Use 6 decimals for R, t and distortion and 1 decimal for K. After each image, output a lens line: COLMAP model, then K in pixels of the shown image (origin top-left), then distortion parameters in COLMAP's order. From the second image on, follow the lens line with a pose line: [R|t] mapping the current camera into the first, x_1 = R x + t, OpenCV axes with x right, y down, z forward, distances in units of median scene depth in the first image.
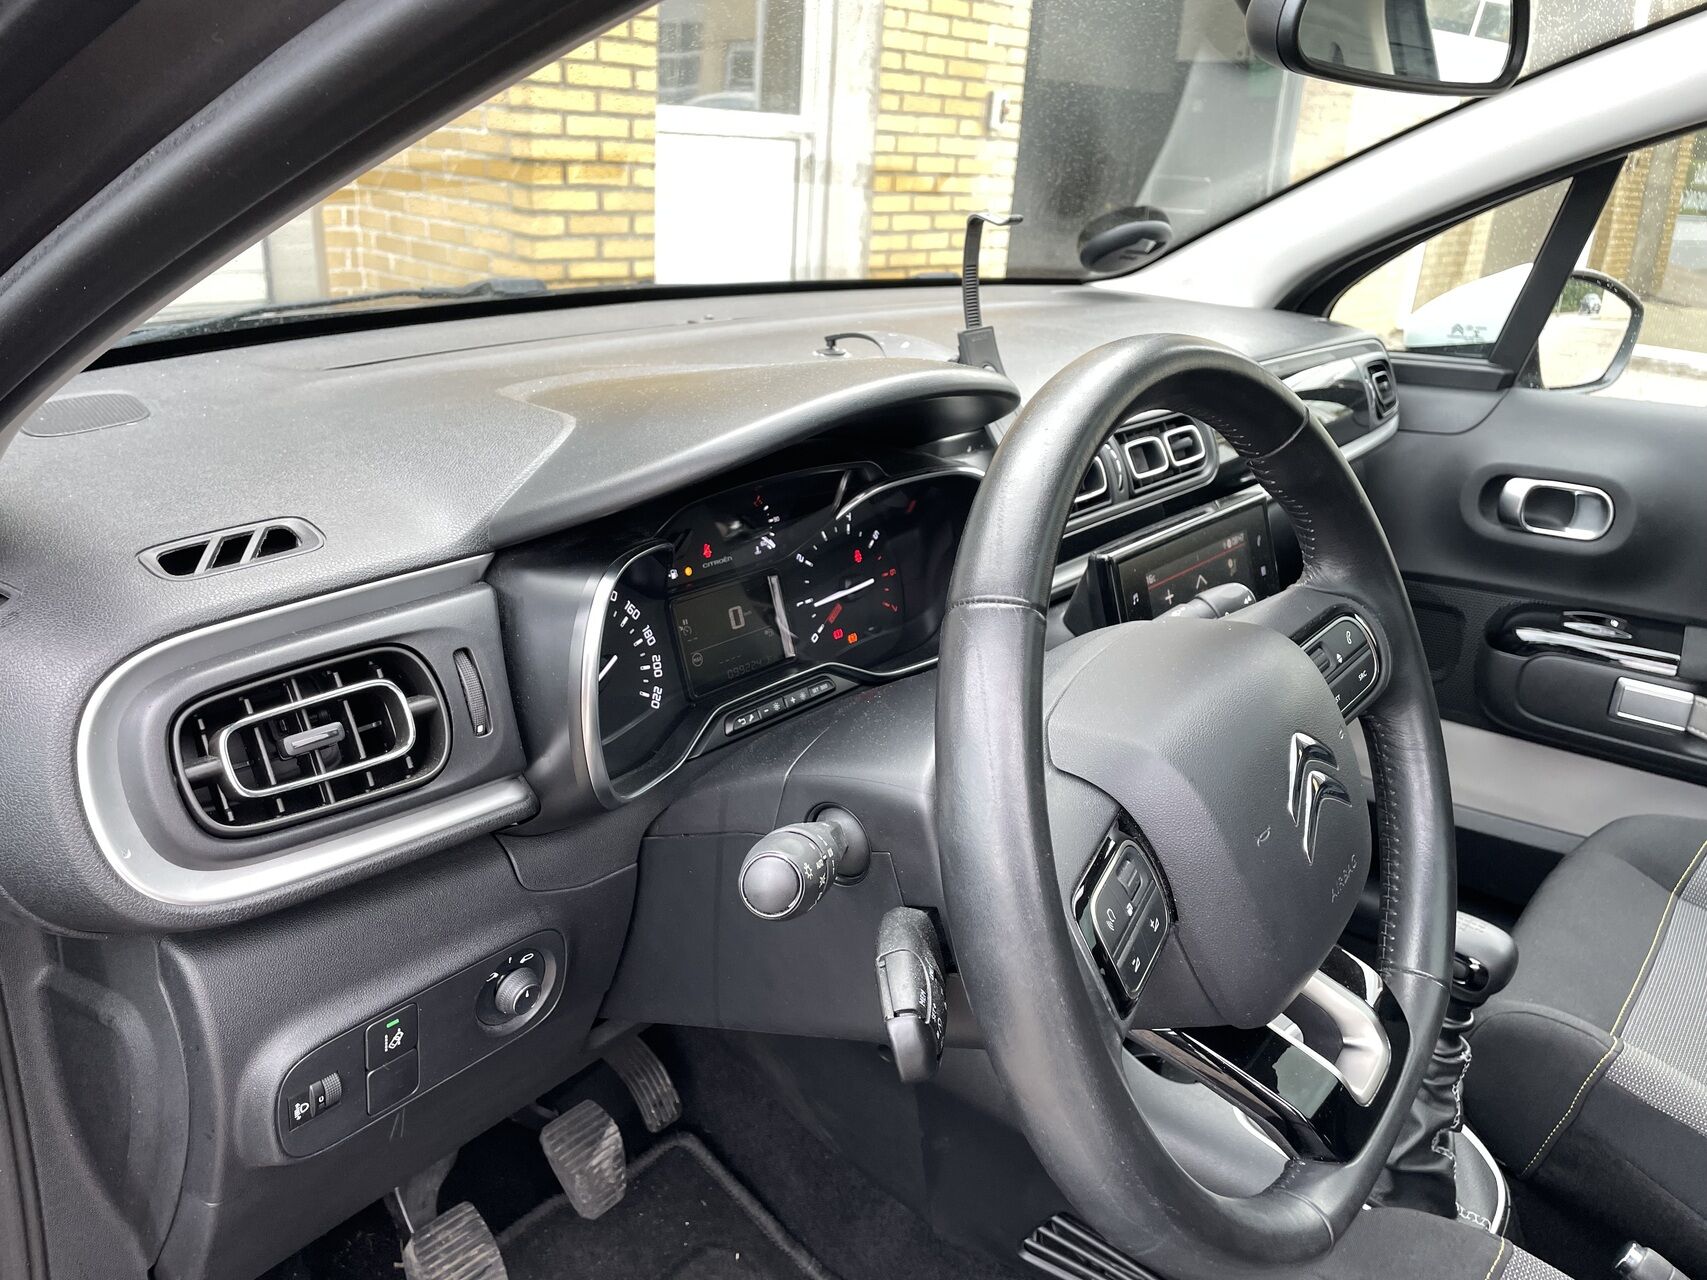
lens RADIAL K [[1297.1, 0, 850.6], [0, 1297.1, 631.9], [0, 0, 1]] dist [0.034110, -0.045897]
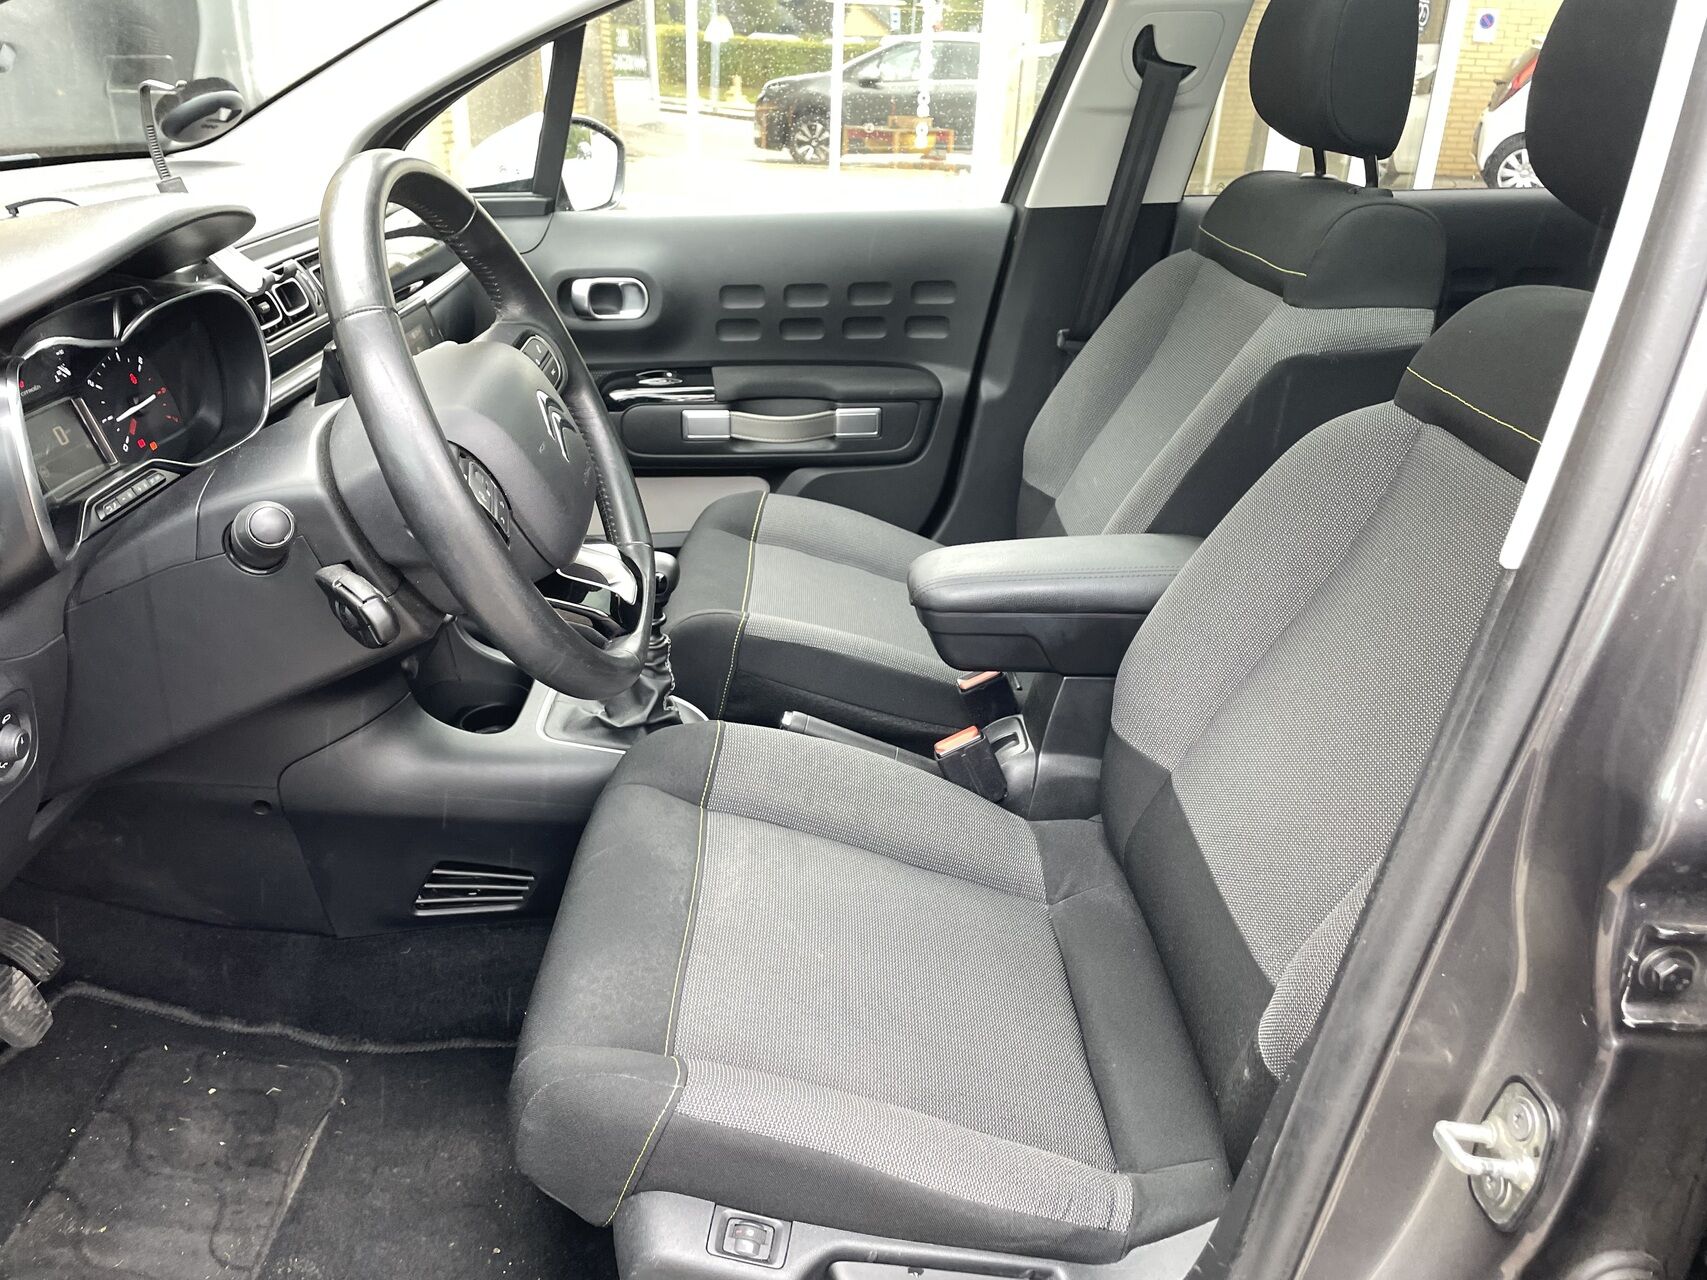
lens RADIAL K [[1297.1, 0, 848.5], [0, 1297.1, 642.2], [0, 0, 1]] dist [0.034110, -0.045897]
pose [[0.757417, -0.292591, 0.583703, -0.166457], [0.238732, 0.956175, 0.169519, 0.078695], [-0.607722, 0.010952, 0.794074, -0.218545]]
